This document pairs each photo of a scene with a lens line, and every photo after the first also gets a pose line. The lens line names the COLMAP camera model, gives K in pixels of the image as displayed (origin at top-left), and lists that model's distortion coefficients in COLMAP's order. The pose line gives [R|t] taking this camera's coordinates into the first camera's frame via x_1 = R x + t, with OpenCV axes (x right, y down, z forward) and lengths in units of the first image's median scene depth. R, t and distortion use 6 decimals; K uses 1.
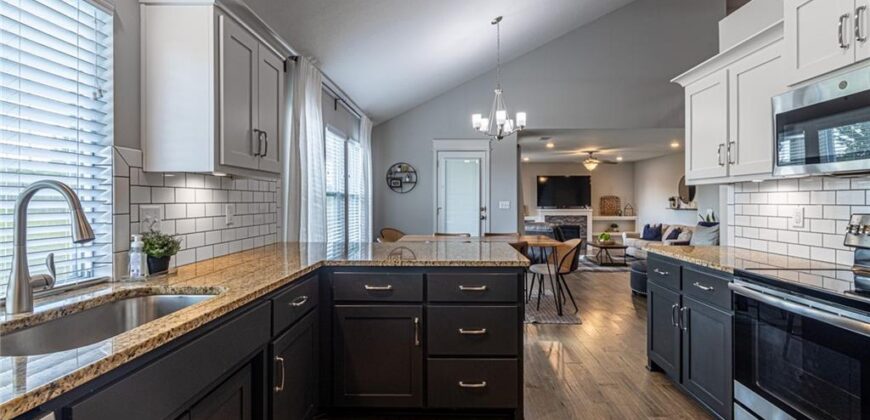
lens RADIAL K [[410.8, 0, 446.4], [0, 410.8, 200.9], [0, 0, 1]] dist [0.000454, 0.000910]
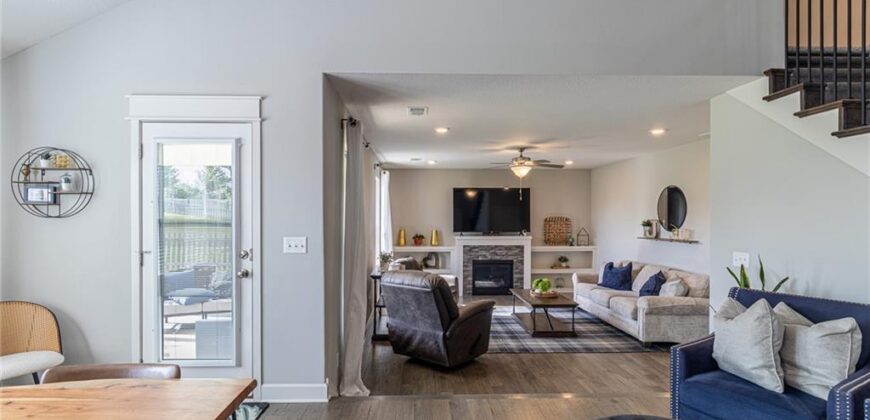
lens RADIAL K [[410.8, 0, 424.6], [0, 410.8, 219.6], [0, 0, 1]] dist [0.000454, 0.000910]
pose [[0.999283, 0.001453, 0.037825, 0.177545], [-0.001611, 0.999990, 0.004148, -0.013048], [-0.037819, -0.004206, 0.999276, 0.373324]]
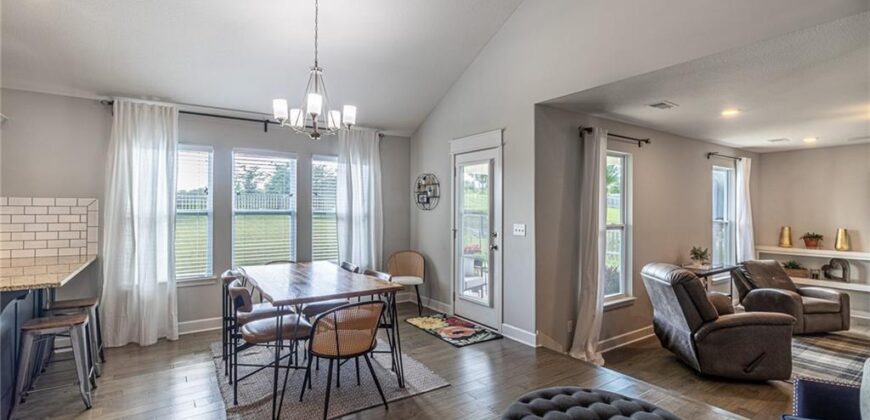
lens RADIAL K [[410.8, 0, 434.1], [0, 410.8, 207.5], [0, 0, 1]] dist [0.000454, 0.000910]
pose [[0.578180, -0.000853, -0.815909, 0.386944], [-0.005762, 0.999970, -0.005129, -0.013345], [0.815889, 0.007666, 0.578158, 0.359412]]
